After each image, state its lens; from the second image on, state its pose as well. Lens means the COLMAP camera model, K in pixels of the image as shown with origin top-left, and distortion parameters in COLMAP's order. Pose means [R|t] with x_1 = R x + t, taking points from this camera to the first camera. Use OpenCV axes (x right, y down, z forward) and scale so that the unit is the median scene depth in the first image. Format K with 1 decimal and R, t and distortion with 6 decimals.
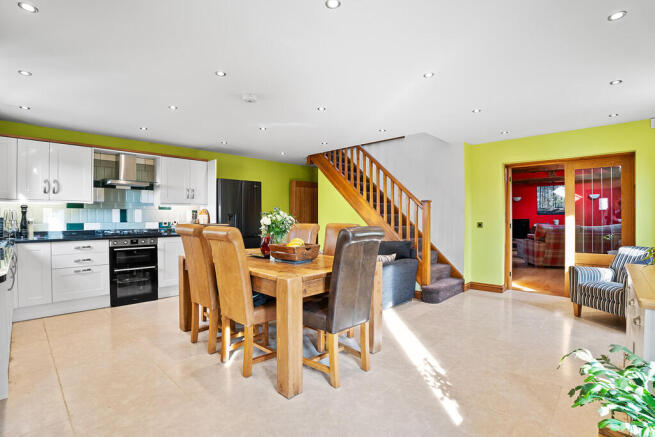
lens RADIAL K [[314.8, 0, 325.4], [0, 314.8, 216.1], [0, 0, 1]] dist [-0.003733, 0.000032]
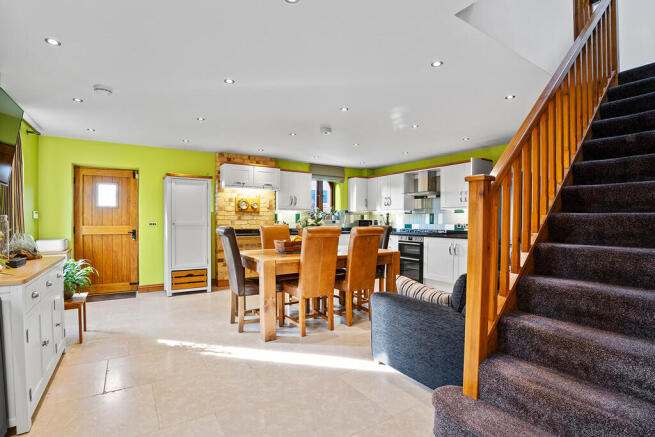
lens RADIAL K [[314.8, 0, 306.5], [0, 314.8, 220.5], [0, 0, 1]] dist [-0.003733, 0.000032]
pose [[-0.285320, -0.002544, -0.958429, 0.797407], [-0.002176, 0.999996, -0.002006, 0.010238], [0.958430, 0.001513, -0.285324, 0.985047]]
